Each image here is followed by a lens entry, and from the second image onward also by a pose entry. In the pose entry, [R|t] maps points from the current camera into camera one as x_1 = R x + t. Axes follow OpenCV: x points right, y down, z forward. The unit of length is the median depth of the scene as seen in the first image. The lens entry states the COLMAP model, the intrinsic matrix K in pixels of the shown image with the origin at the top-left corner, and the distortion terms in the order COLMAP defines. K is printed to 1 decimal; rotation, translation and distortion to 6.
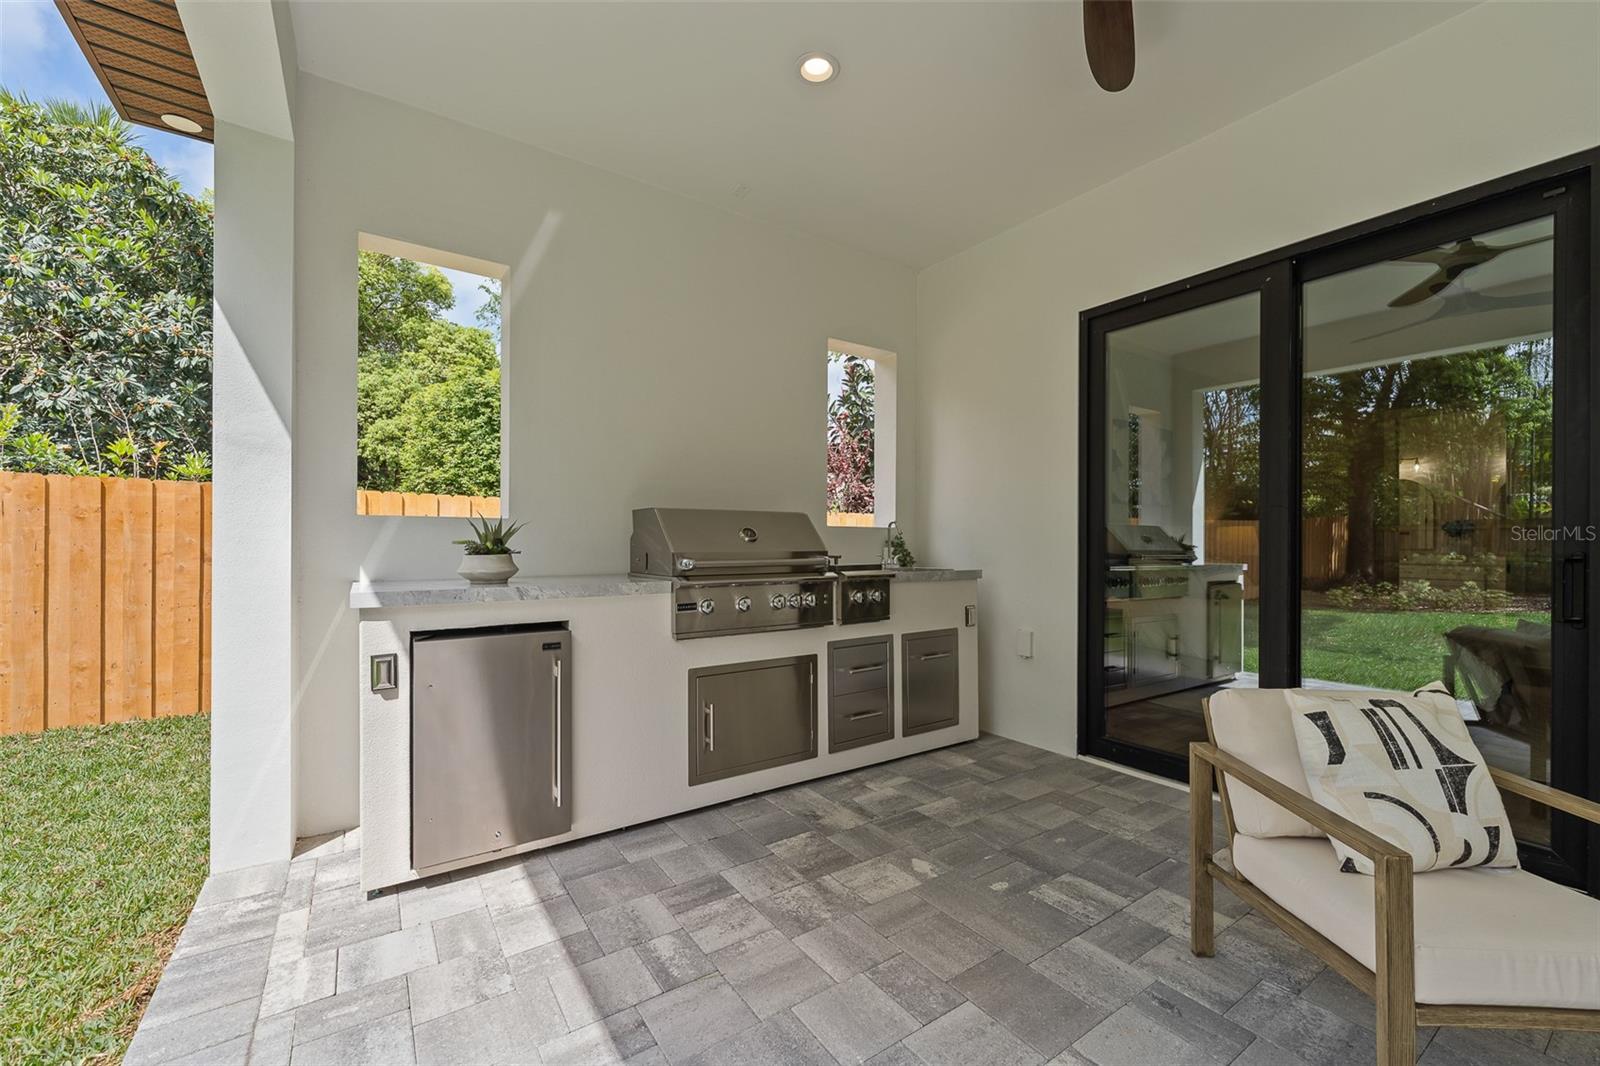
lens RADIAL K [[650.2, 0, 800.6], [0, 650.2, 544.5], [0, 0, 1]] dist [0.001009, -0.001324]
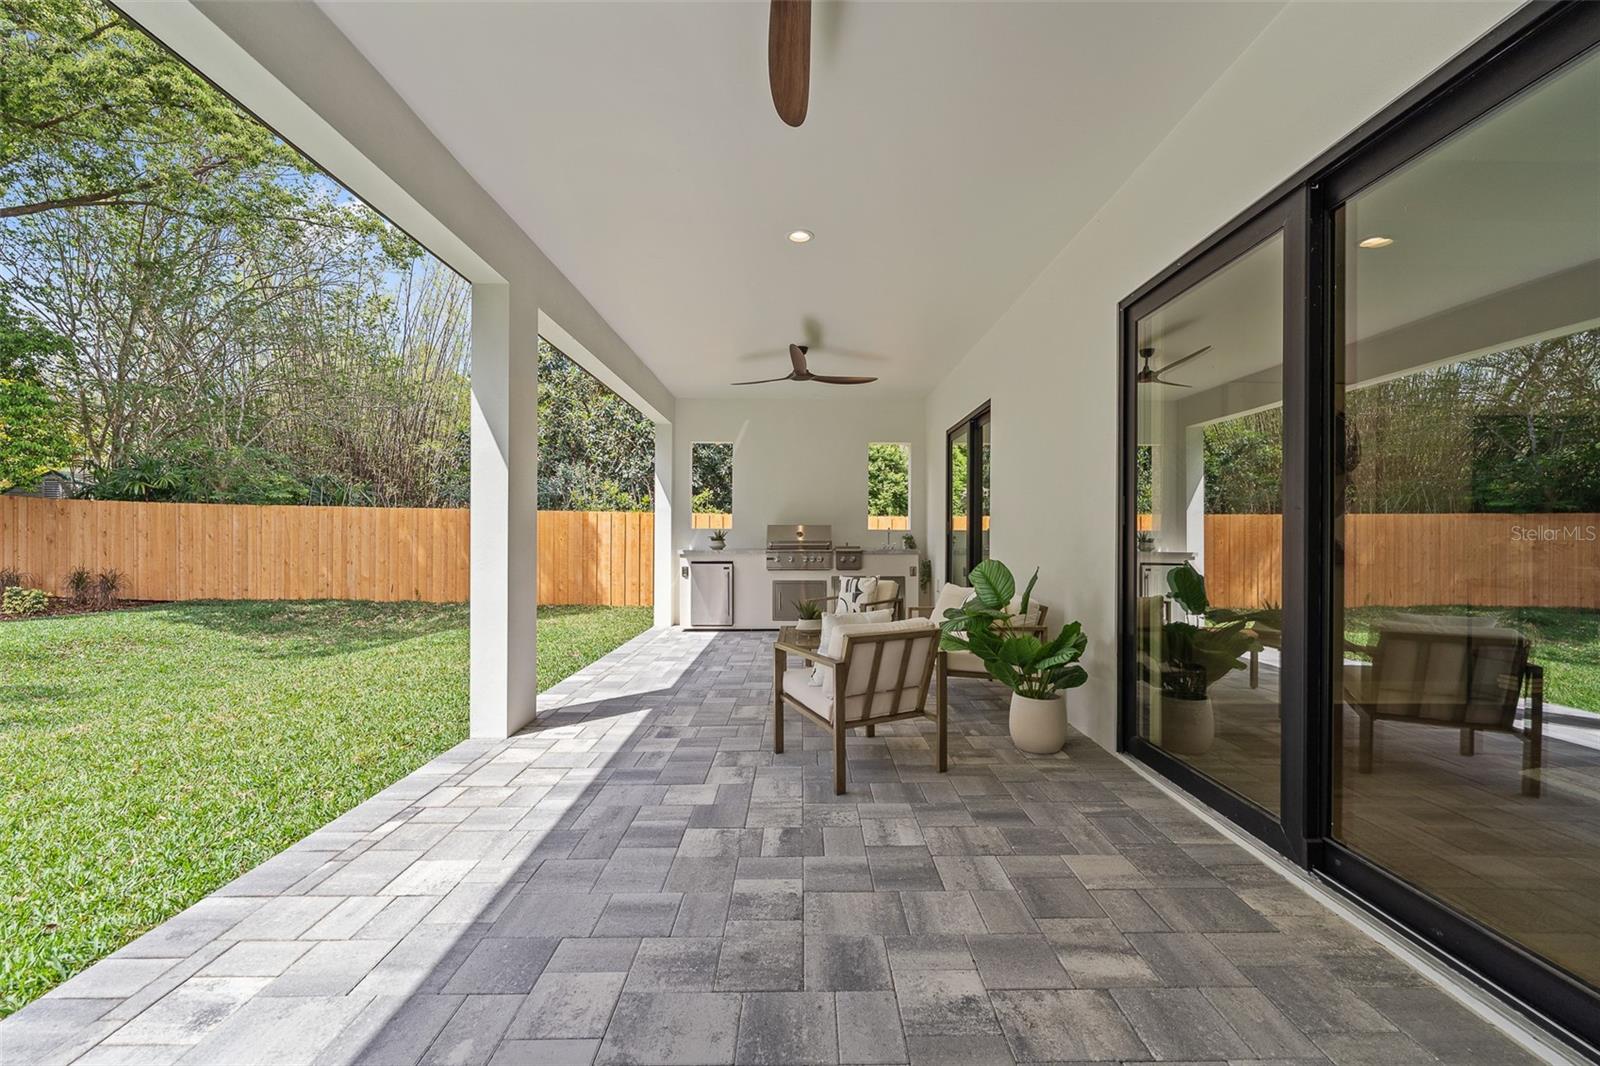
lens RADIAL K [[650.2, 0, 802.9], [0, 650.2, 532.6], [0, 0, 1]] dist [0.001009, -0.001324]
pose [[0.828055, -0.003922, -0.560633, 1.549322], [-0.001231, 0.999960, -0.008813, 0.002549], [0.560645, 0.007988, 0.828018, -1.322937]]
